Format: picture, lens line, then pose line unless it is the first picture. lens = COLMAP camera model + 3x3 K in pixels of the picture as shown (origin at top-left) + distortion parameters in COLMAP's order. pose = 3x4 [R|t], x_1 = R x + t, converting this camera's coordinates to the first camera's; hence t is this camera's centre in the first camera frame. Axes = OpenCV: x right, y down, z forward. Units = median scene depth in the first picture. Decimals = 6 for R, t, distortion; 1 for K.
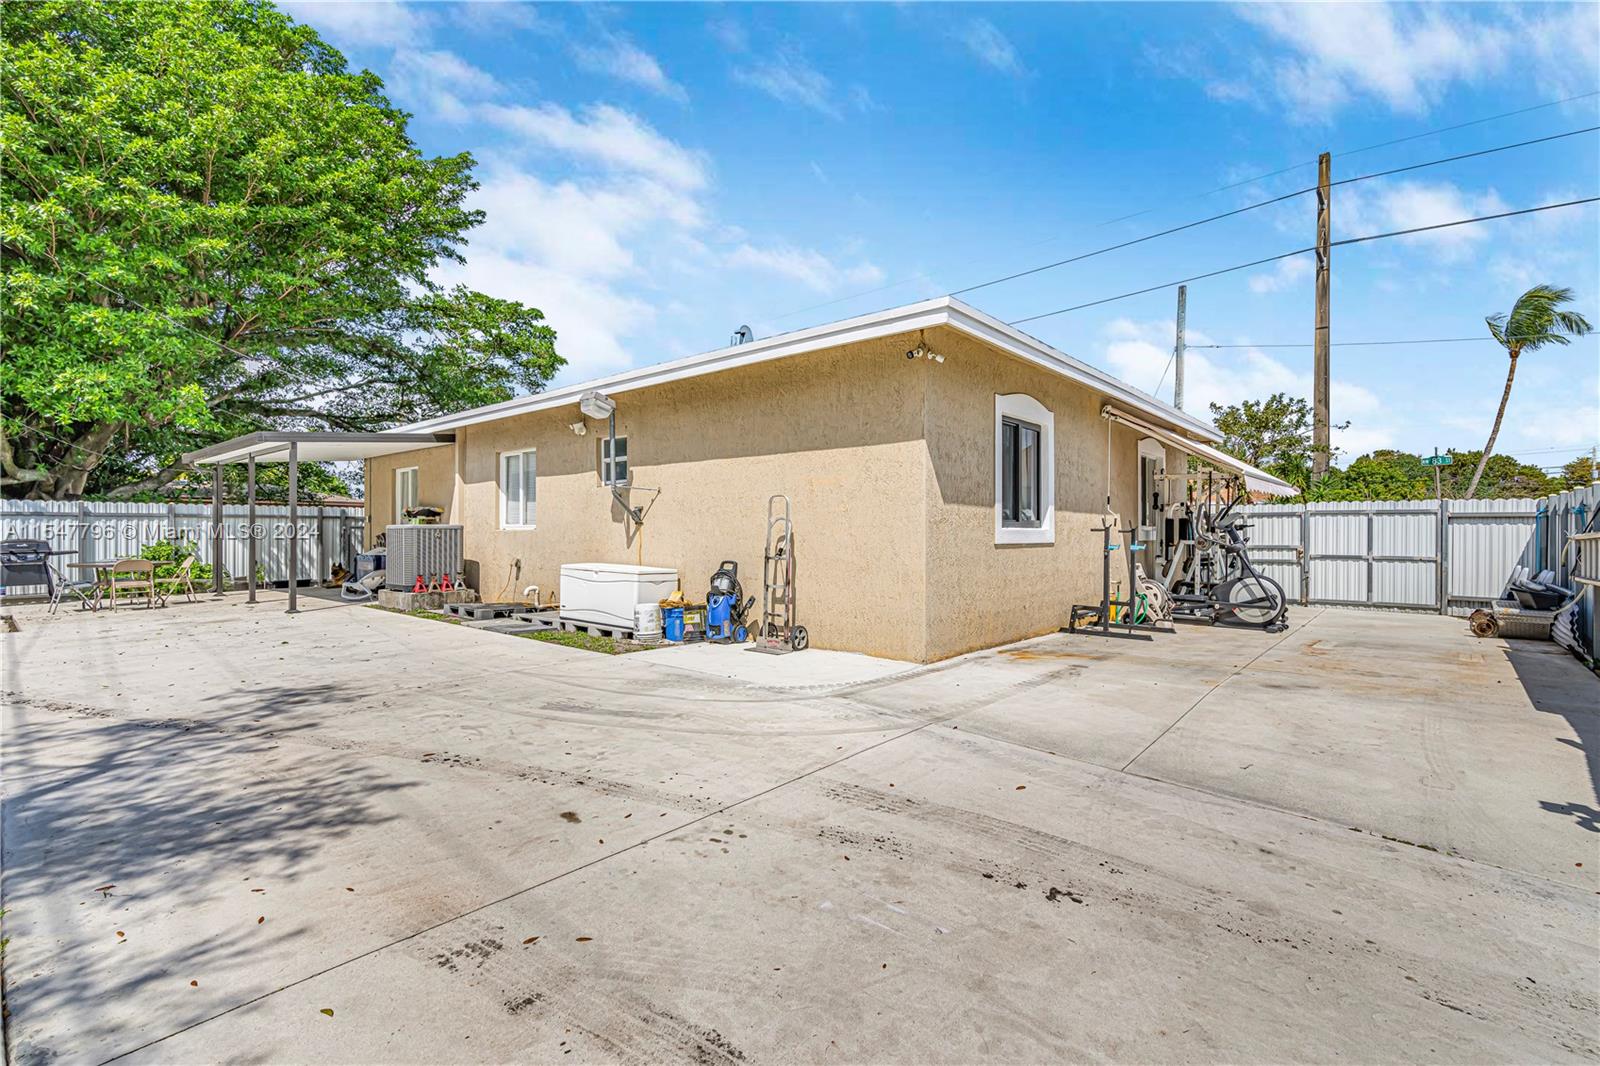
lens RADIAL K [[734.6, 0, 804.8], [0, 734.6, 534.2], [0, 0, 1]] dist [-0.005664, 0.000710]
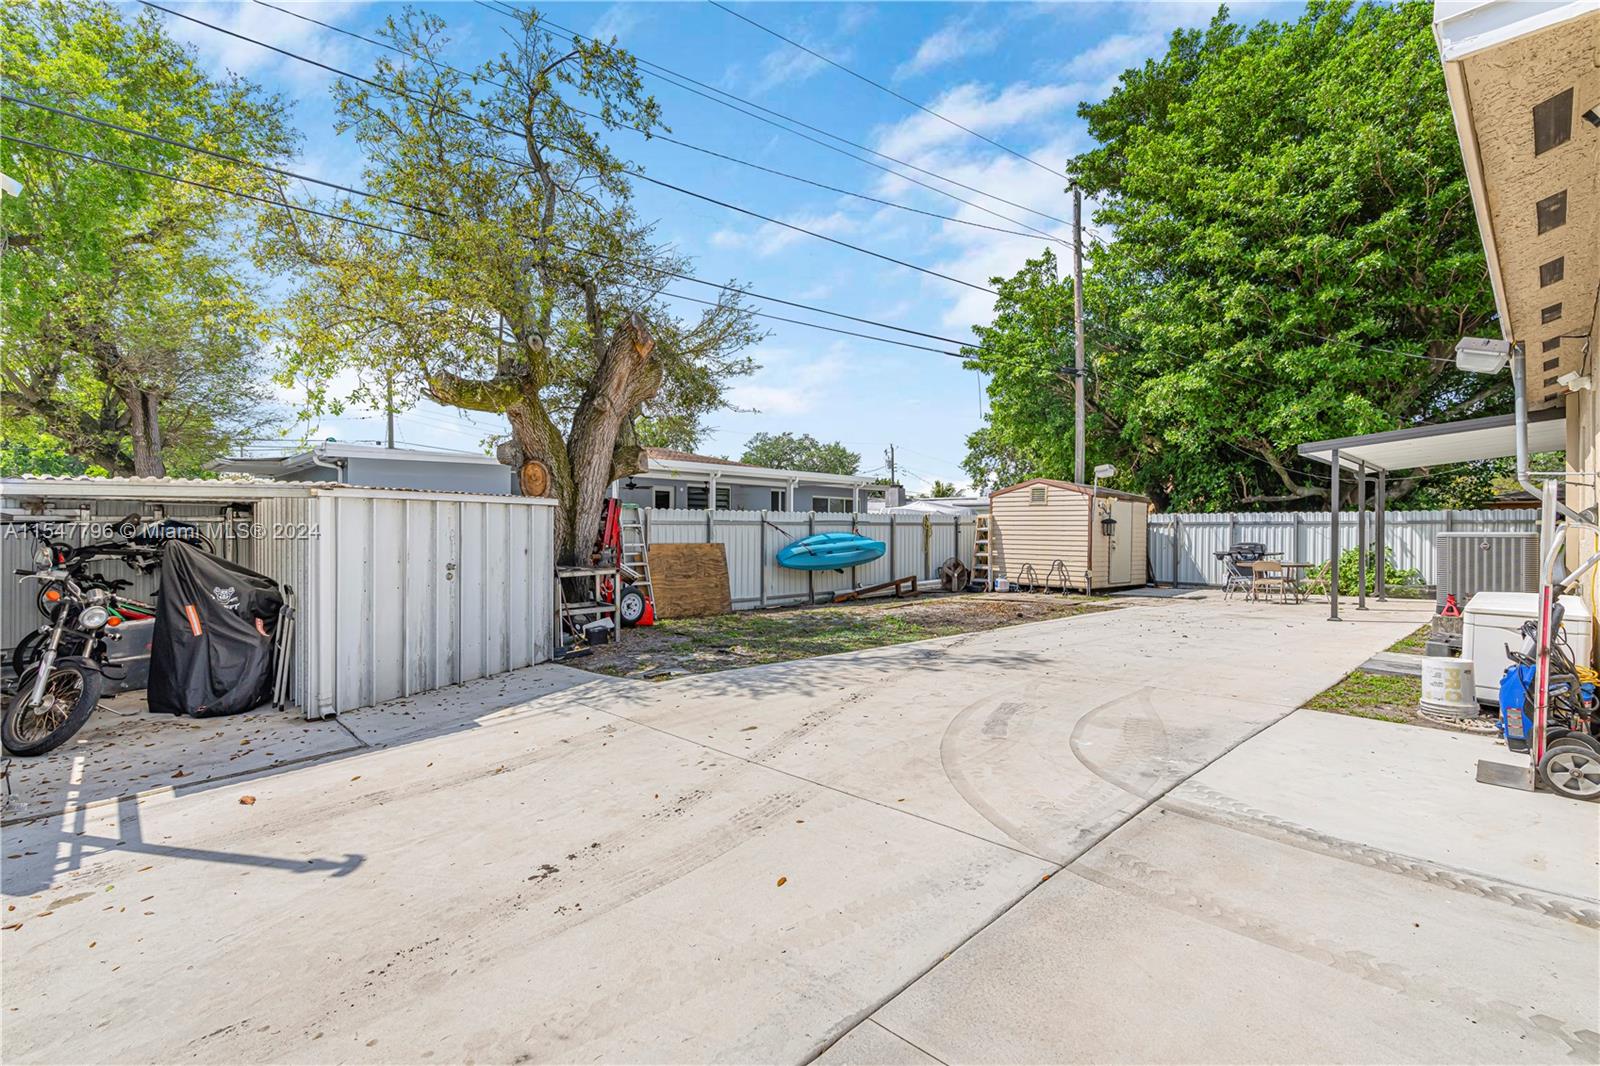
lens RADIAL K [[734.6, 0, 805.7], [0, 734.6, 528.9], [0, 0, 1]] dist [-0.005664, 0.000710]
pose [[-0.104350, -0.005533, -0.994525, 1.000462], [-0.004350, 0.999978, -0.005107, -0.023998], [0.994531, 0.003793, -0.104372, 1.054660]]
